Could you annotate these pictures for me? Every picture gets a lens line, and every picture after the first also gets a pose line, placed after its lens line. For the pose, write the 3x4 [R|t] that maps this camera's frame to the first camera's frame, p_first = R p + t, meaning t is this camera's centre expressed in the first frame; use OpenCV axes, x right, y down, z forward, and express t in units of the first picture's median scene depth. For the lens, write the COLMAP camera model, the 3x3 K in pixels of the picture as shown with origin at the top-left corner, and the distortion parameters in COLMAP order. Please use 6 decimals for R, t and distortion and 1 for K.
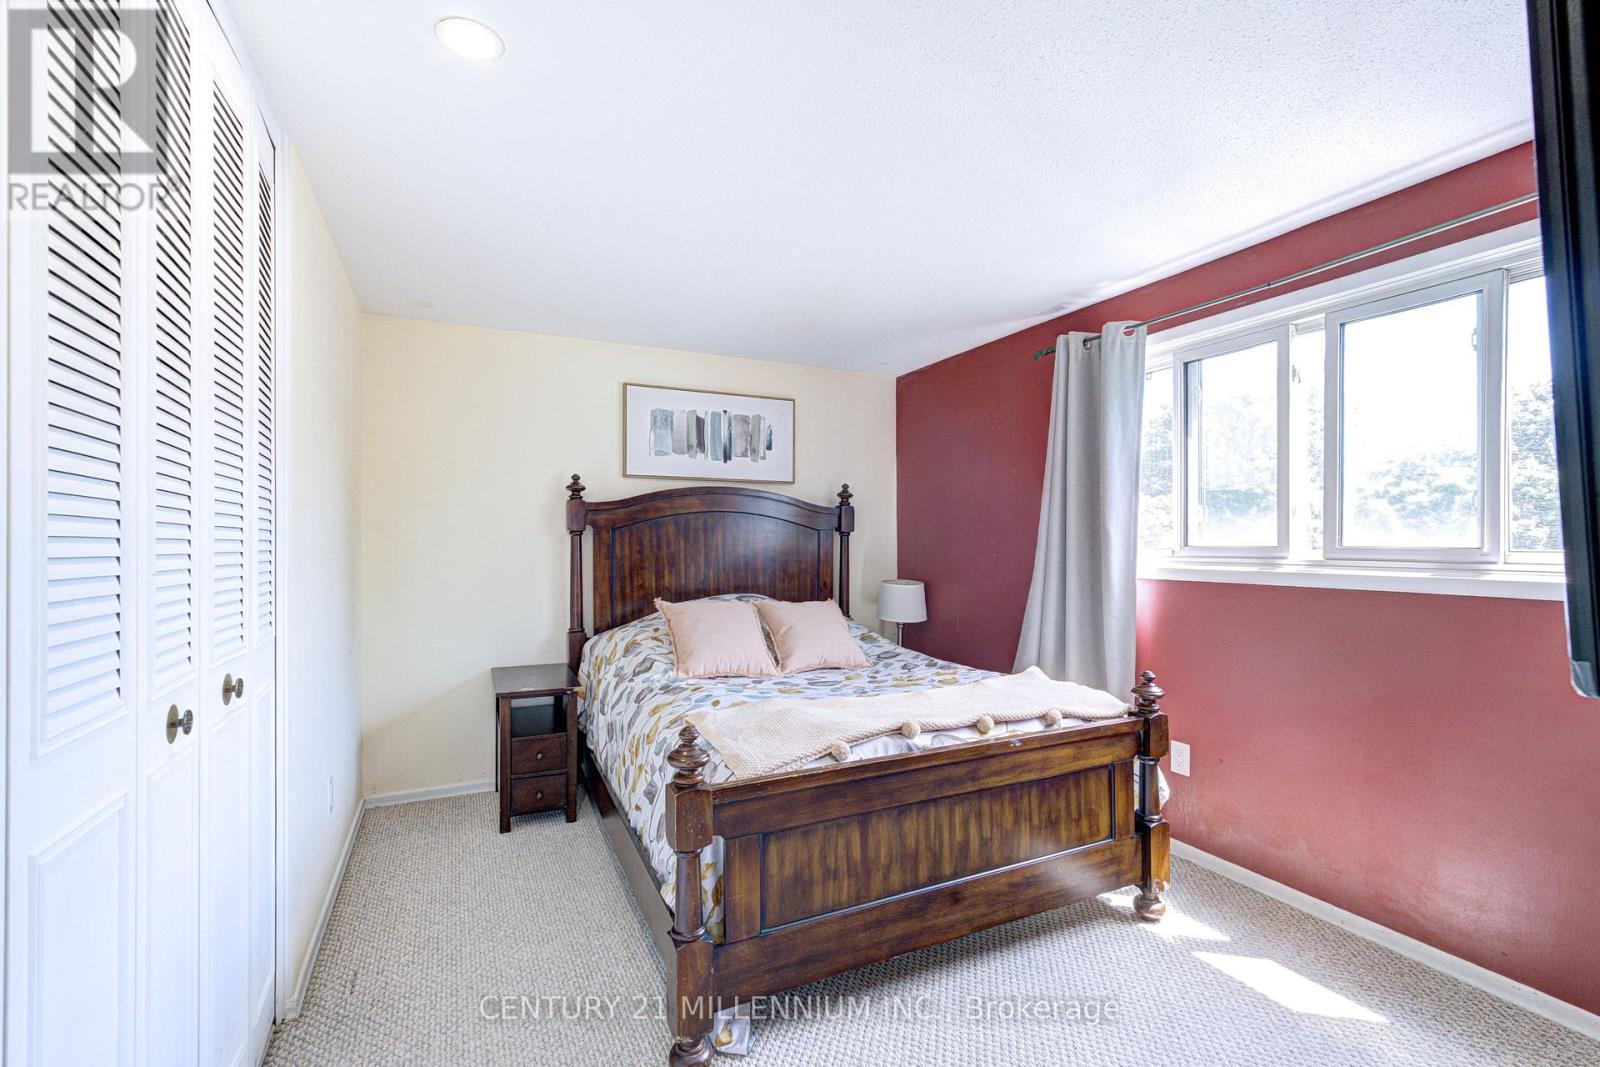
lens RADIAL K [[695.3, 0, 798.1], [0, 695.3, 537.9], [0, 0, 1]] dist [-0.001976, 0.000027]
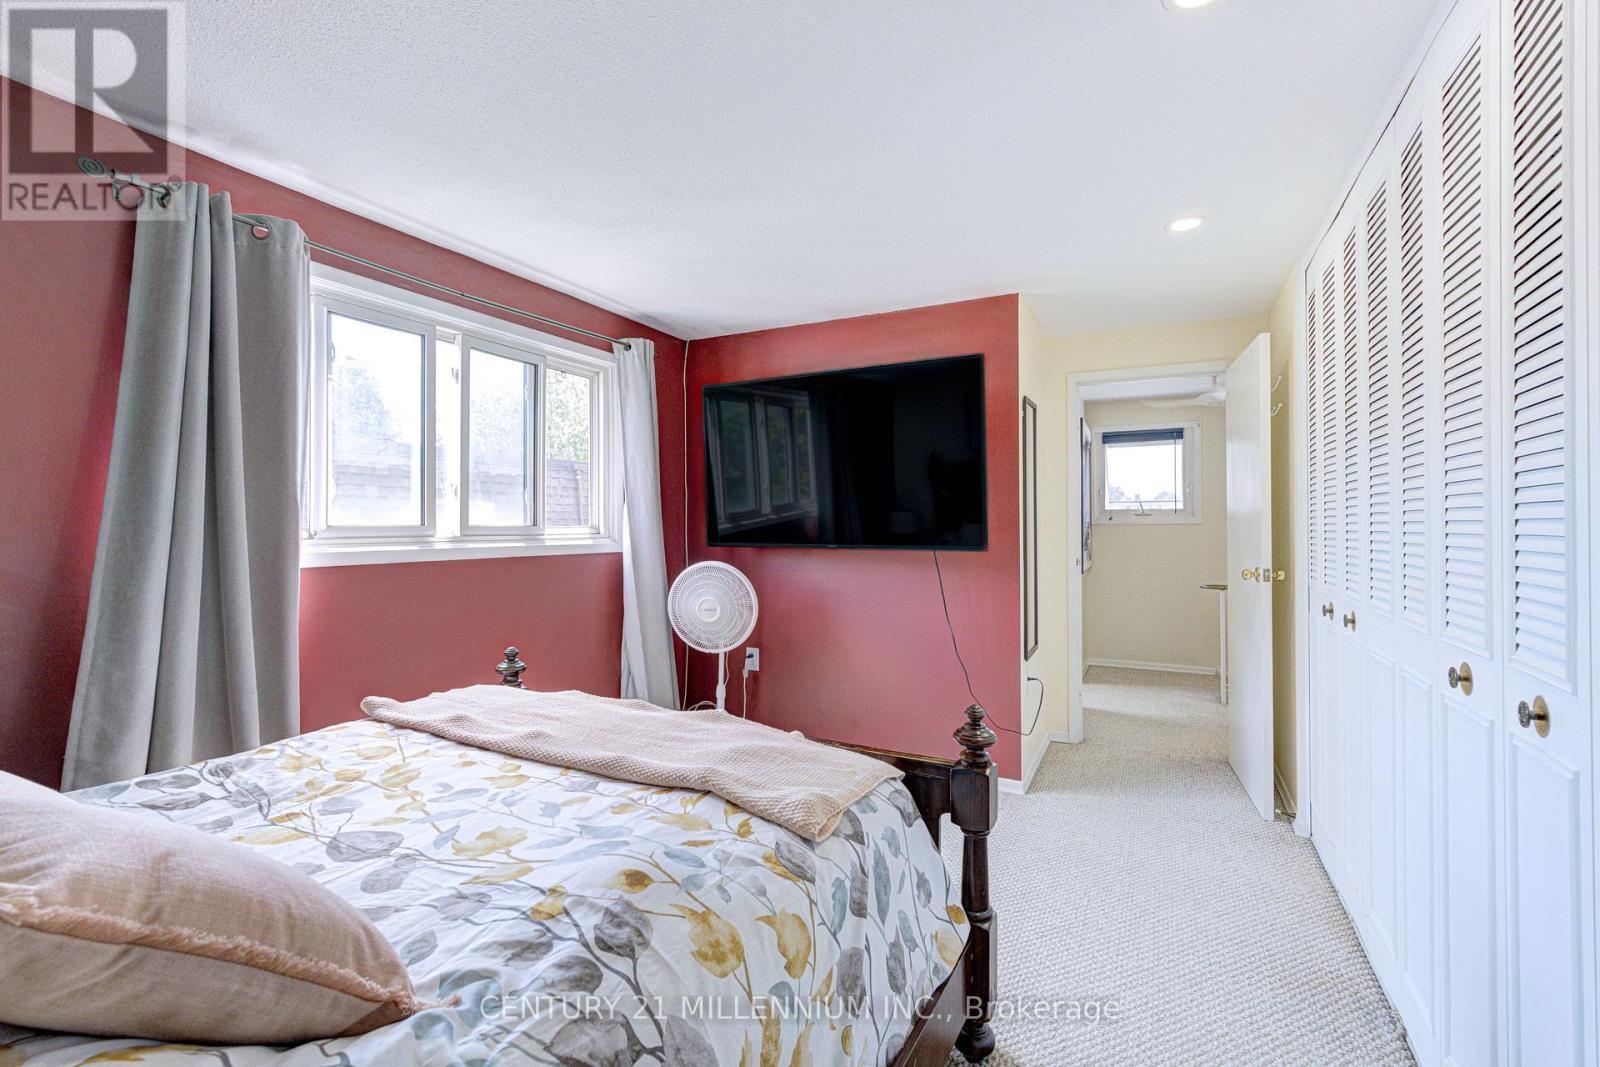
lens RADIAL K [[695.3, 0, 798.1], [0, 695.3, 537.9], [0, 0, 1]] dist [-0.001976, 0.000027]
pose [[-0.612880, -0.015715, 0.790020, -0.547836], [0.000657, 0.999792, 0.020397, 0.009957], [-0.790176, 0.013020, -0.612742, 1.230152]]
